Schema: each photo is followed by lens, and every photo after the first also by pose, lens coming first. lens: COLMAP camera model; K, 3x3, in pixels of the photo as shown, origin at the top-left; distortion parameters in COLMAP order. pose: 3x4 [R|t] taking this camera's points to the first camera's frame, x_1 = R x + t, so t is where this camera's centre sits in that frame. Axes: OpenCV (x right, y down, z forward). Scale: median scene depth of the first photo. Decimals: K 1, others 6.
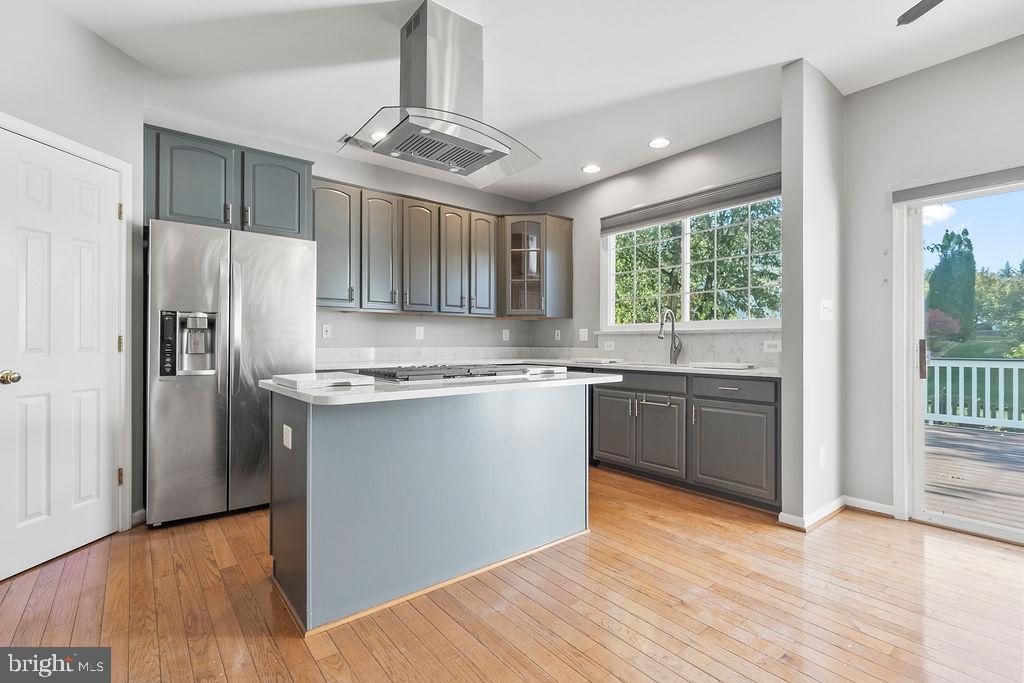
lens RADIAL K [[474.7, 0, 517.6], [0, 474.7, 342.0], [0, 0, 1]] dist [-0.006989, 0.003109]
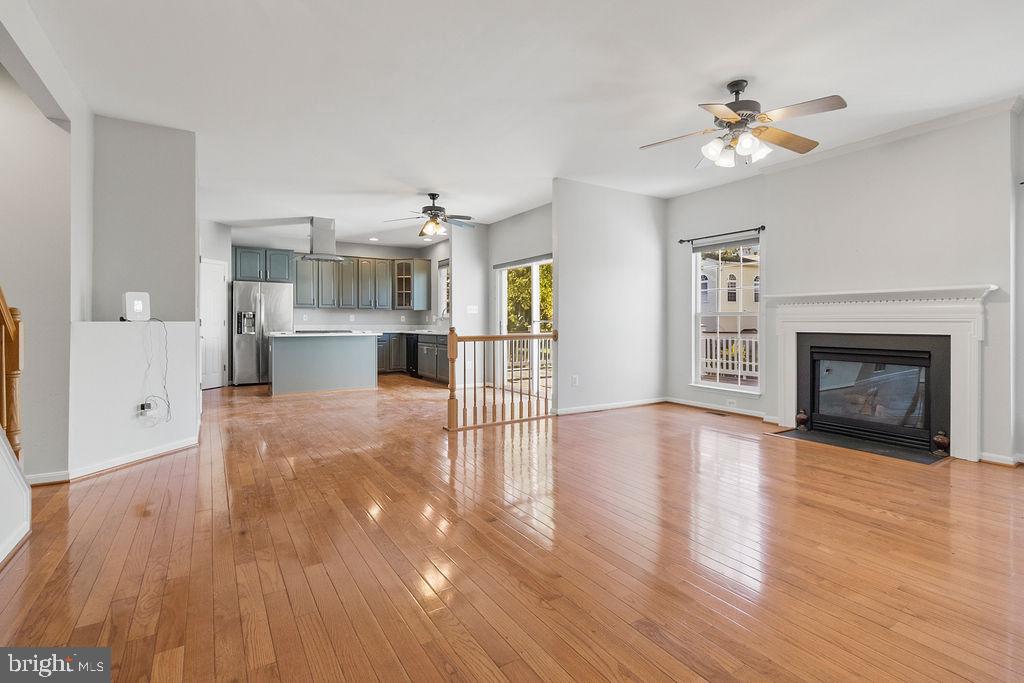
lens RADIAL K [[474.7, 0, 521.9], [0, 474.7, 326.1], [0, 0, 1]] dist [-0.006989, 0.003109]
pose [[0.994631, -0.001288, -0.103474, 1.146582], [0.001914, 0.999980, 0.005953, 0.008395], [0.103465, -0.006119, 0.994614, -1.526894]]
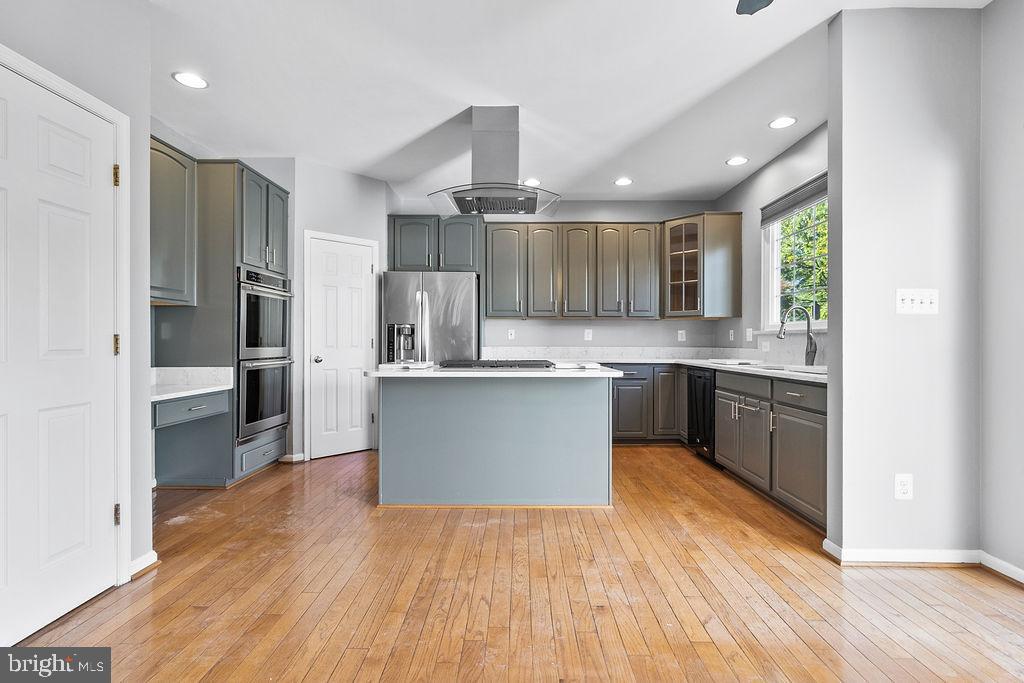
lens RADIAL K [[474.7, 0, 515.0], [0, 474.7, 343.0], [0, 0, 1]] dist [-0.006989, 0.003109]
pose [[0.771187, 0.000600, -0.636609, 0.607096], [-0.000226, 1.000000, 0.000669, 0.000657], [0.636609, -0.000372, 0.771187, -0.028345]]
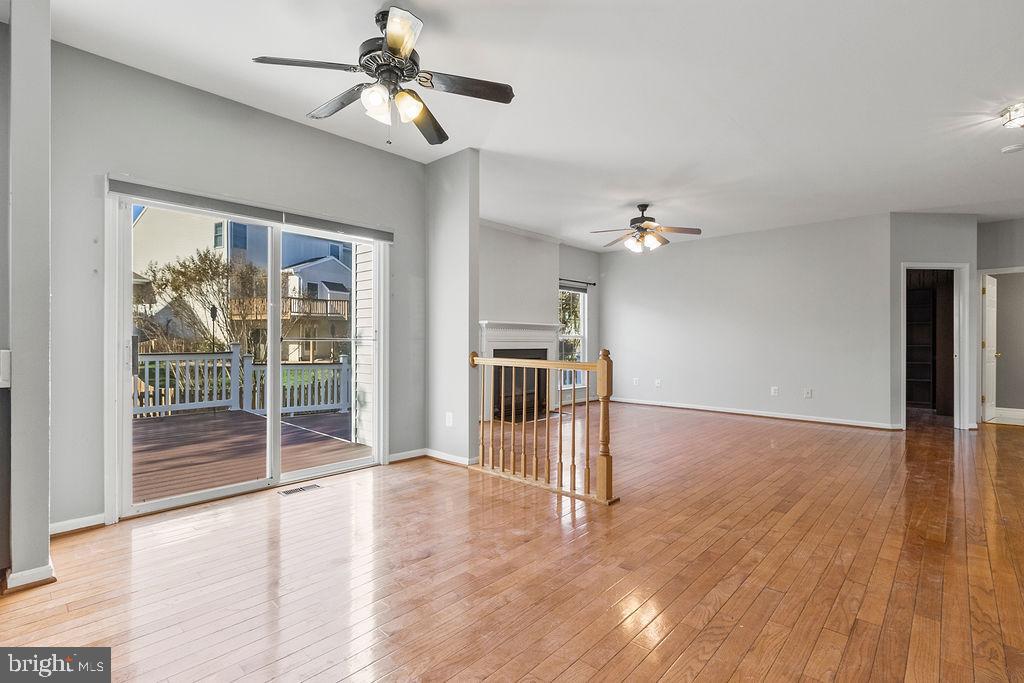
lens RADIAL K [[474.7, 0, 505.7], [0, 474.7, 344.1], [0, 0, 1]] dist [-0.006989, 0.003109]
pose [[-0.126986, -0.008799, 0.991865, -0.224946], [-0.006372, 0.999947, 0.008055, -0.001067], [-0.991884, -0.005297, -0.127036, 0.314055]]
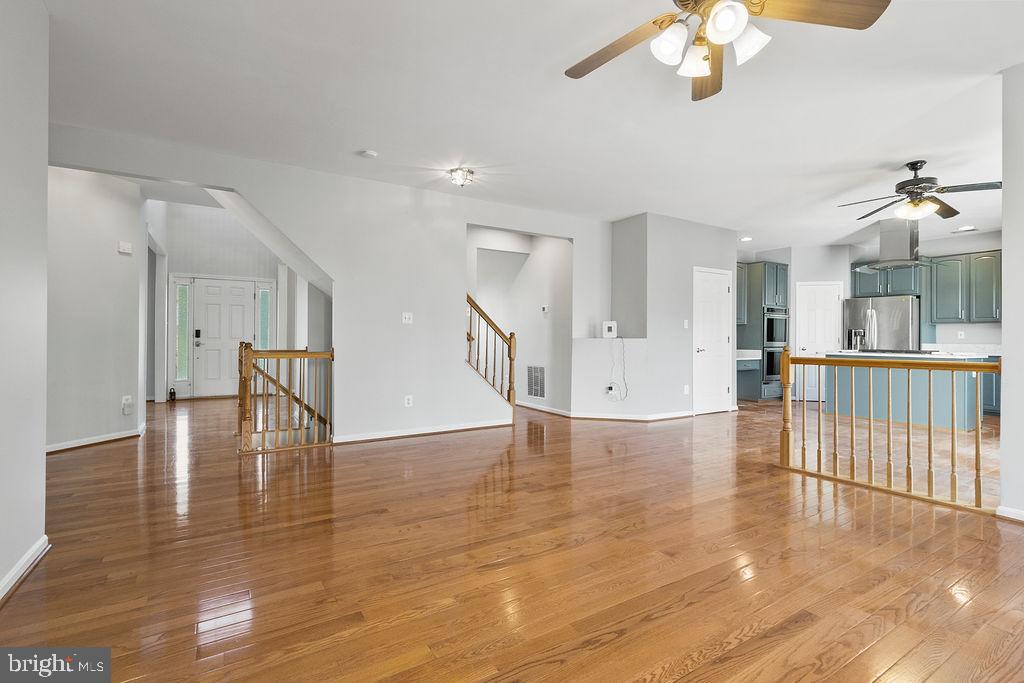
lens RADIAL K [[474.7, 0, 509.7], [0, 474.7, 334.7], [0, 0, 1]] dist [-0.006989, 0.003109]
pose [[-0.131229, -0.008784, -0.991313, 2.132947], [-0.007959, 0.999938, -0.007807, 0.005142], [0.991320, 0.006865, -0.131291, -0.614024]]
